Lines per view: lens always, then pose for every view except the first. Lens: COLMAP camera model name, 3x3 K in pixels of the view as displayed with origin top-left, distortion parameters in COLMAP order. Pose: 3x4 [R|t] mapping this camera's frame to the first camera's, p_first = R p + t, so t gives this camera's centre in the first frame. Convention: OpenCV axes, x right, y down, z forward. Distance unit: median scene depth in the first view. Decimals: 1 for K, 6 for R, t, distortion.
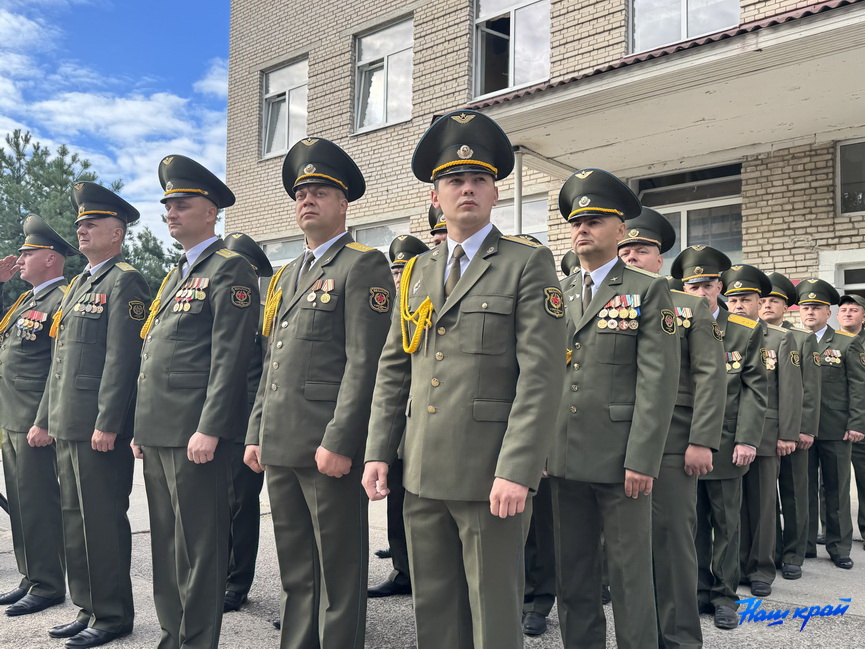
lens RADIAL K [[793.6, 0, 432.5], [0, 793.6, 324.5], [0, 0, 1]] dist [0.149143, -0.256498]
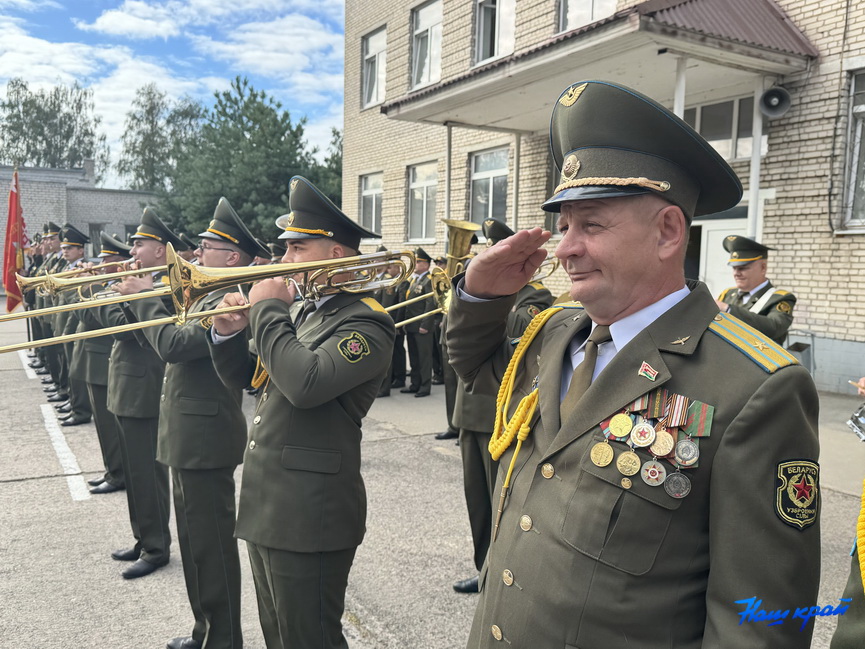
lens RADIAL K [[793.6, 0, 432.5], [0, 793.6, 324.5], [0, 0, 1]] dist [0.149143, -0.256498]
pose [[0.941624, 0.035786, -0.334759, 0.429040], [0.012013, 0.990130, 0.139638, -0.051753], [0.336452, -0.135508, 0.931900, -0.272281]]
